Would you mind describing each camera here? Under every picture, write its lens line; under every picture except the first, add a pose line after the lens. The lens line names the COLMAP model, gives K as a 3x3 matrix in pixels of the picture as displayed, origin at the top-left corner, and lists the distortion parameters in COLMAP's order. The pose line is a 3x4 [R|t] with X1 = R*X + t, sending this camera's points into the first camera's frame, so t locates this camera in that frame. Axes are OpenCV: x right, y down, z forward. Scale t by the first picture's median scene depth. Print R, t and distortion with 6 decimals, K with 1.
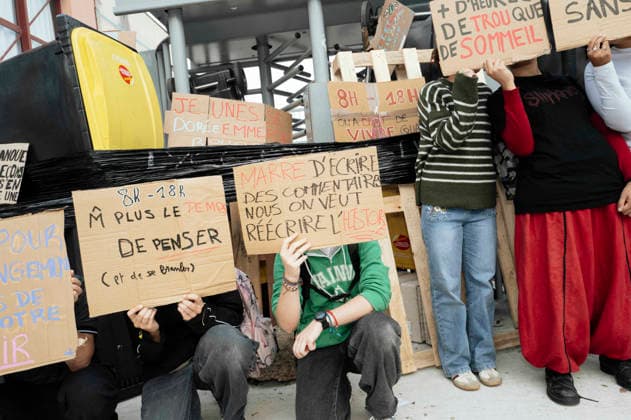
lens RADIAL K [[527.6, 0, 339.9], [0, 527.6, 209.9], [0, 0, 1]] dist [-0.051277, 0.004991]
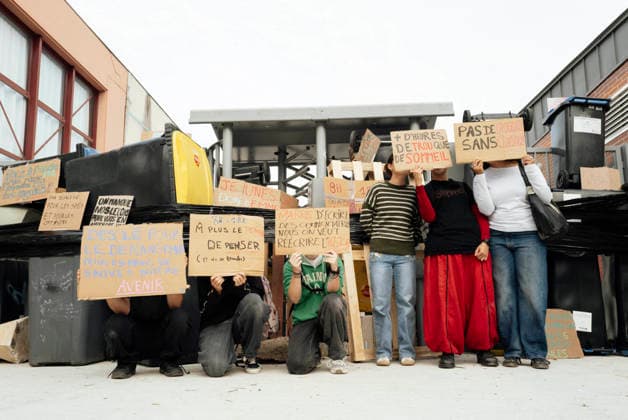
lens RADIAL K [[627.7, 0, 314.0], [0, 627.7, 210.0], [0, 0, 1]] dist [0.001455, -0.000489]
pose [[0.994510, 0.093993, -0.045998, 0.042852], [-0.101819, 0.970615, -0.218034, 0.277708], [0.024152, 0.221520, 0.974857, -0.861000]]
